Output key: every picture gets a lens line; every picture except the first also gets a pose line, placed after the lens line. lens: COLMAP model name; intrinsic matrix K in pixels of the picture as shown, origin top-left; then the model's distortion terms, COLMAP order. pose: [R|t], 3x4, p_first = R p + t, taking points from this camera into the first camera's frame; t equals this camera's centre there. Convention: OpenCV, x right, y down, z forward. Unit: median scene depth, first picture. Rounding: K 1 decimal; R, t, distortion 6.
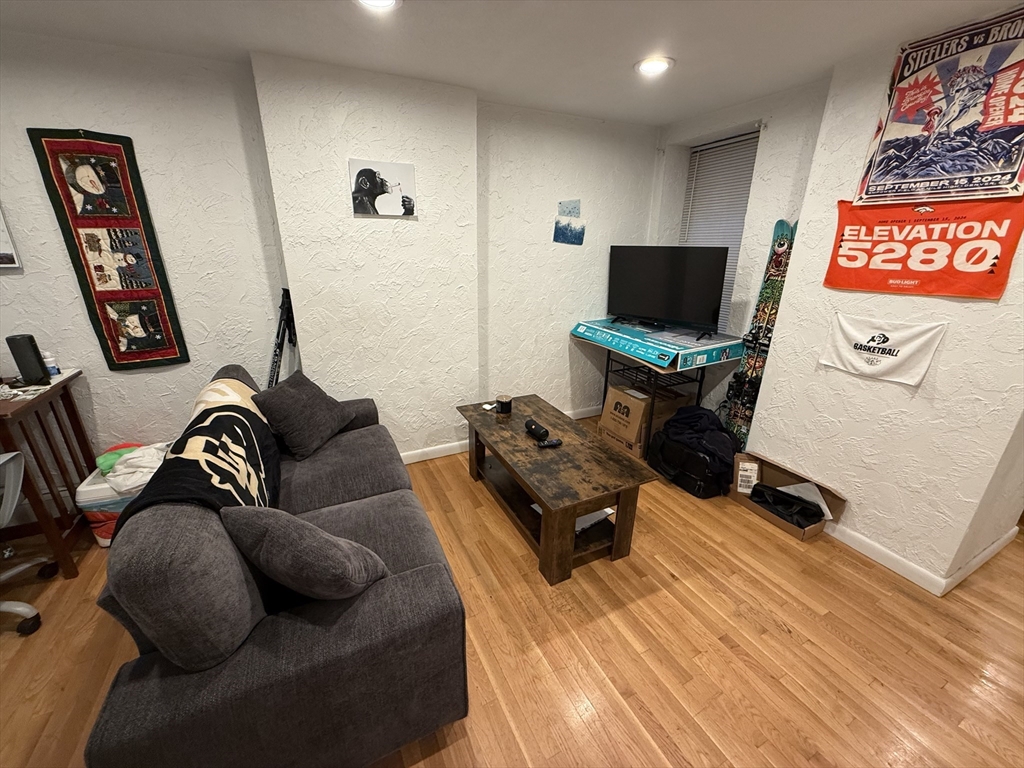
lens RADIAL K [[406.3, 0, 509.5], [0, 406.3, 384.6], [0, 0, 1]] dist [-0.000276, -0.000121]
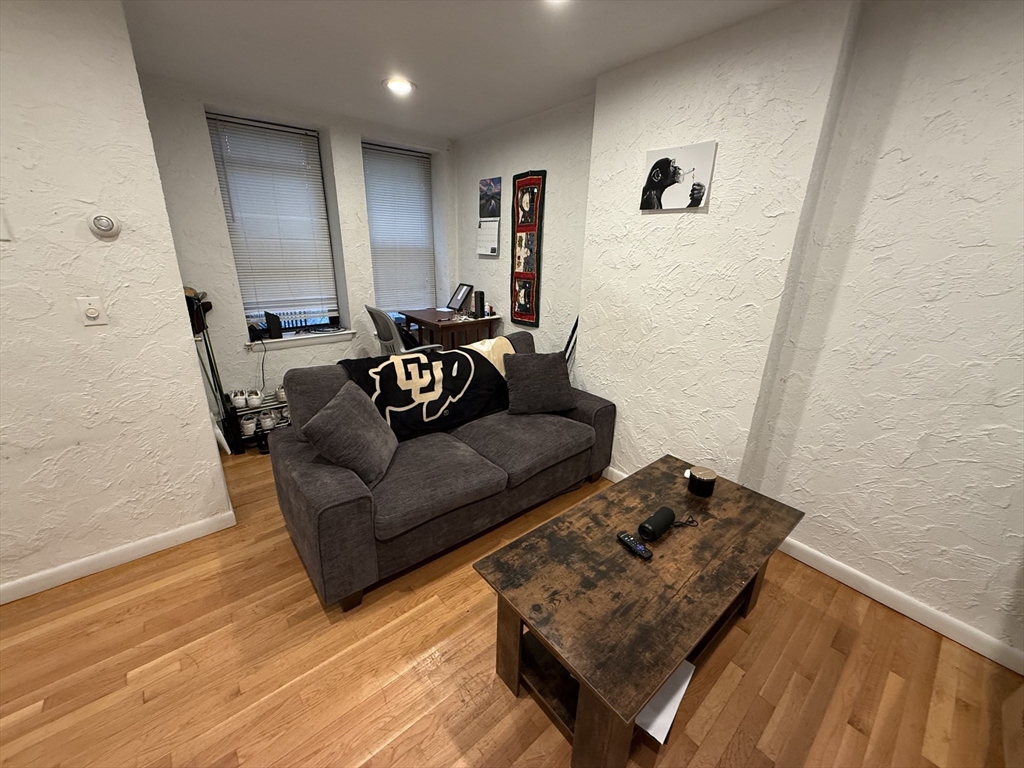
lens RADIAL K [[406.3, 0, 509.5], [0, 406.3, 384.6], [0, 0, 1]] dist [-0.000276, -0.000121]
pose [[0.232963, 0.312255, -0.920991, 0.574875], [-0.343740, 0.912355, 0.222378, -0.164223], [0.909709, 0.264775, 0.319880, 0.555700]]
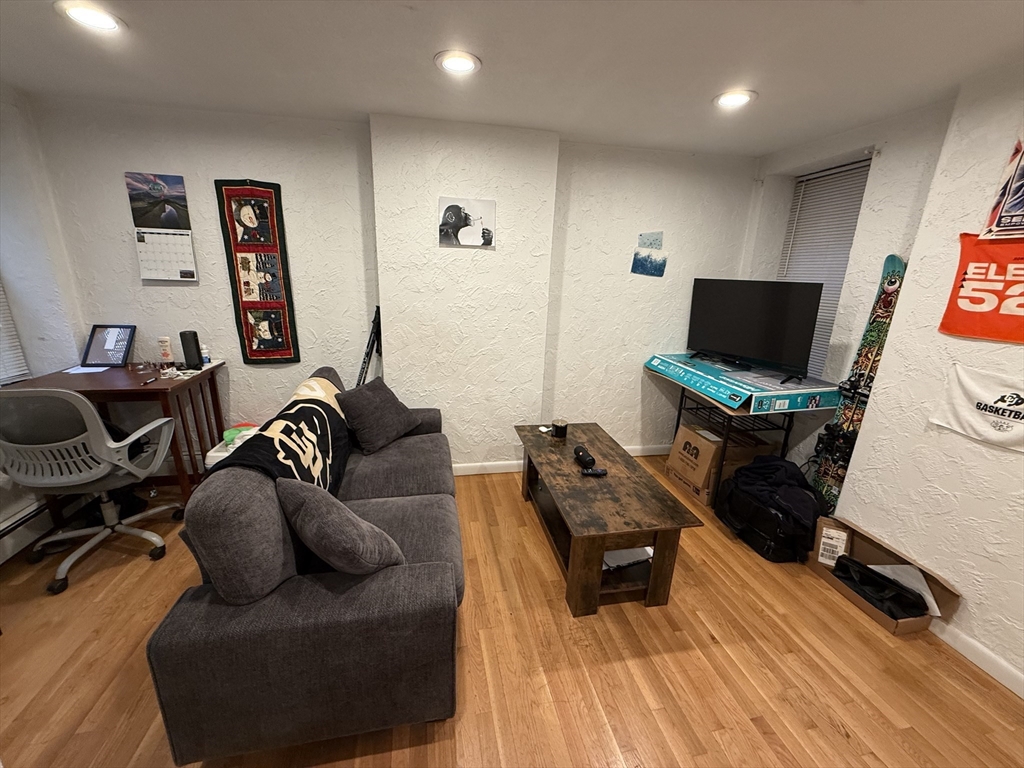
lens RADIAL K [[406.3, 0, 509.5], [0, 406.3, 384.6], [0, 0, 1]] dist [-0.000276, -0.000121]
pose [[0.966191, 0.091878, -0.240899, 0.120907], [-0.107464, 0.992830, -0.052354, 0.007508], [0.234362, 0.076472, 0.969137, -0.021764]]
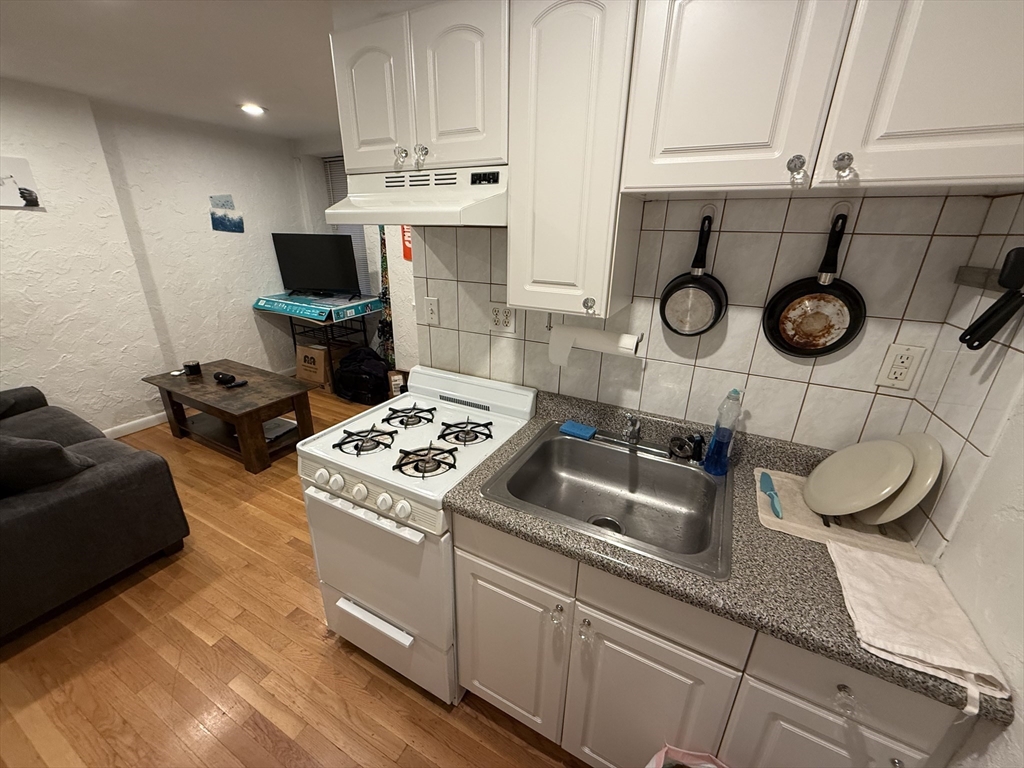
lens RADIAL K [[406.3, 0, 509.5], [0, 406.3, 384.6], [0, 0, 1]] dist [-0.000276, -0.000121]
pose [[0.811947, -0.205553, 0.546342, 0.099154], [0.183094, 0.978397, 0.096001, 0.185060], [-0.554273, 0.022084, 0.832042, -0.630811]]
